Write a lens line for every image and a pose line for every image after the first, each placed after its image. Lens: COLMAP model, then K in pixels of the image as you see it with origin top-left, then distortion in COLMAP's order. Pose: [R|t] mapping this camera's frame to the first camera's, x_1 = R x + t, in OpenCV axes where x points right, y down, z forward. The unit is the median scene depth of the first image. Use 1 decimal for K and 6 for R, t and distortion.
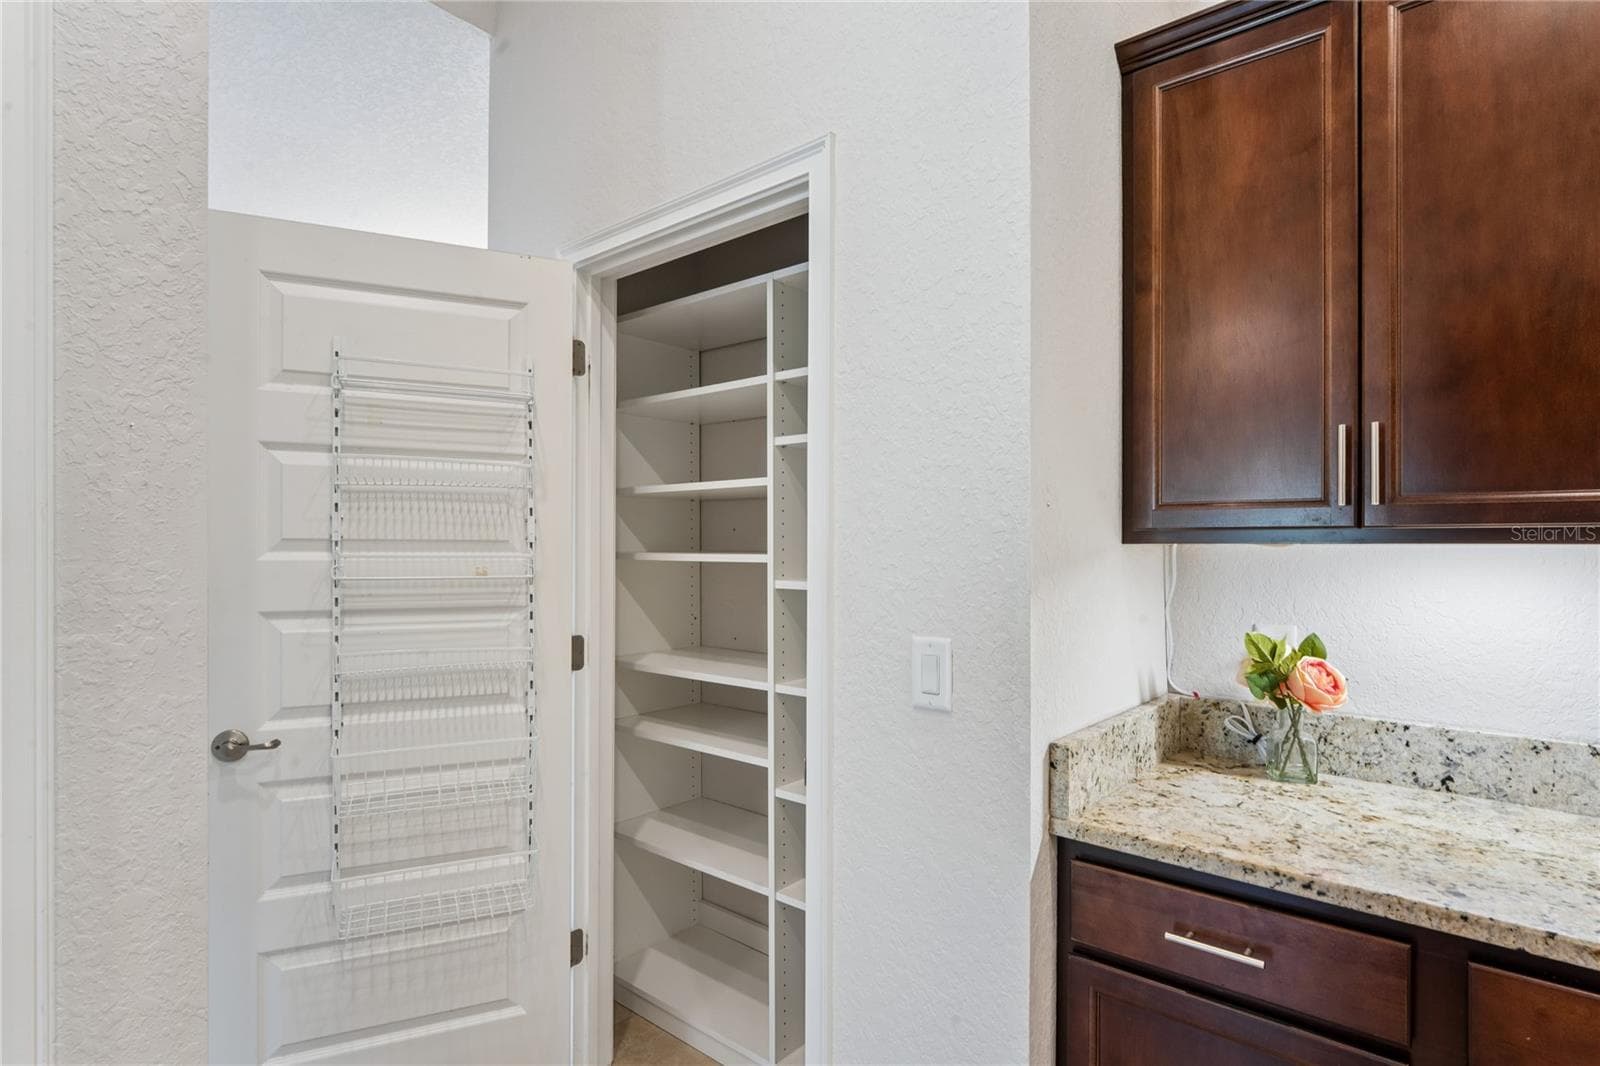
lens RADIAL K [[817.2, 0, 785.4], [0, 817.2, 553.4], [0, 0, 1]] dist [-0.004564, 0.000494]
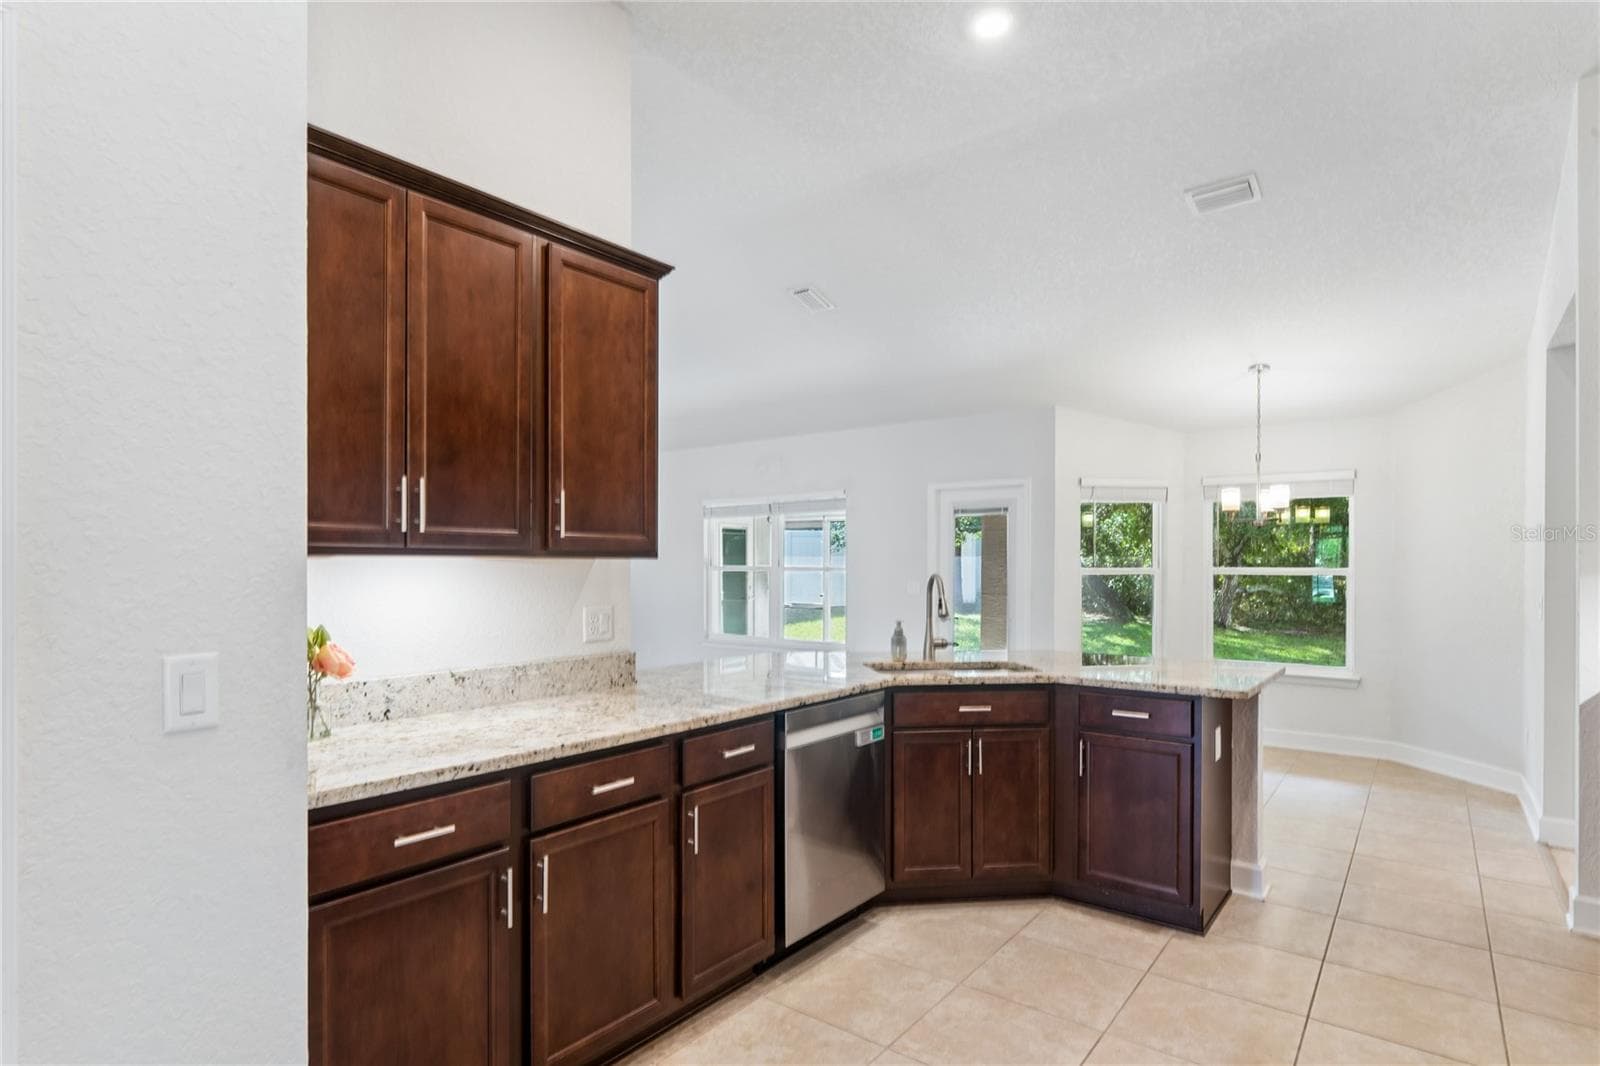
lens RADIAL K [[829.2, 0, 776.9], [0, 829.2, 566.6], [0, 0, 1]] dist [0.000366, 0.000239]
pose [[-0.036746, -0.009804, 0.999277, -0.831617], [0.001725, 0.999950, 0.009874, -0.007752], [-0.999323, 0.002086, -0.036727, 0.364275]]
